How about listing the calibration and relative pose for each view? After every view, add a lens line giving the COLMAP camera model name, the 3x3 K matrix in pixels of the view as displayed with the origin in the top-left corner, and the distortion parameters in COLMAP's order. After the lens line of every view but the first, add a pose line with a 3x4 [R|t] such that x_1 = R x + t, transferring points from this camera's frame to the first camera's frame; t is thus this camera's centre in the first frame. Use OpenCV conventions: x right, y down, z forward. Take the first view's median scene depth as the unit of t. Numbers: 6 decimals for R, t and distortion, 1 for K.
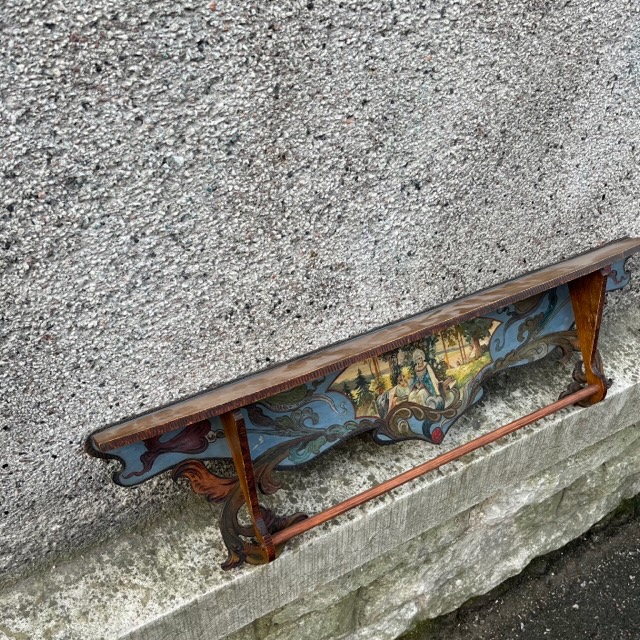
lens RADIAL K [[711.3, 0, 333.5], [0, 711.3, 358.5], [0, 0, 1]] dist [0.024963, 0.000000]
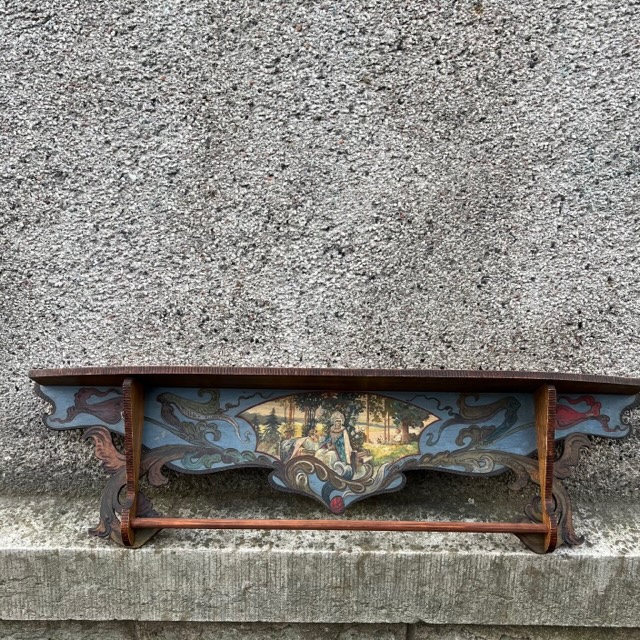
lens RADIAL K [[705.3, 0, 337.4], [0, 705.3, 349.7], [0, 0, 1]] dist [0.035595, 0.000000]
pose [[0.851529, 0.134555, -0.506747, 0.694059], [-0.340856, 0.876463, -0.340045, 0.286442], [0.398390, 0.462286, 0.792197, 0.140731]]
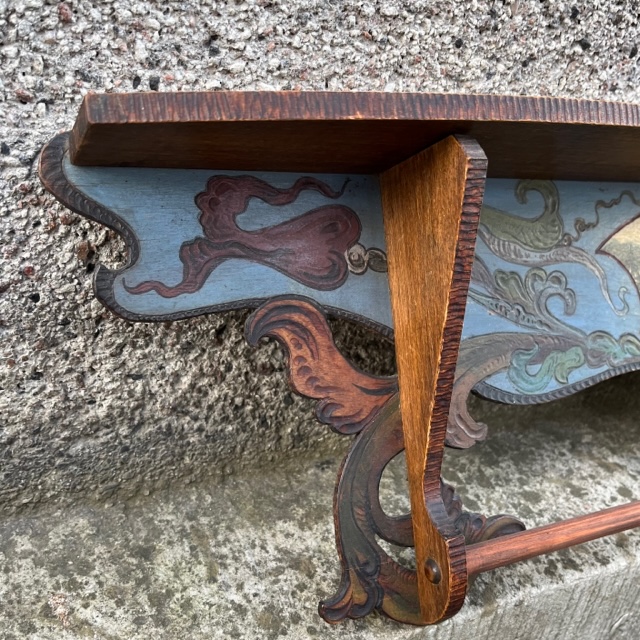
lens RADIAL K [[711.3, 0, 336.5], [0, 711.3, 355.8], [0, 0, 1]] dist [0.024963, 0.000000]
pose [[0.988191, 0.153191, -0.003299, -0.166642], [-0.149935, 0.962303, -0.226920, 0.245261], [-0.031588, 0.224735, 0.973908, 0.597952]]
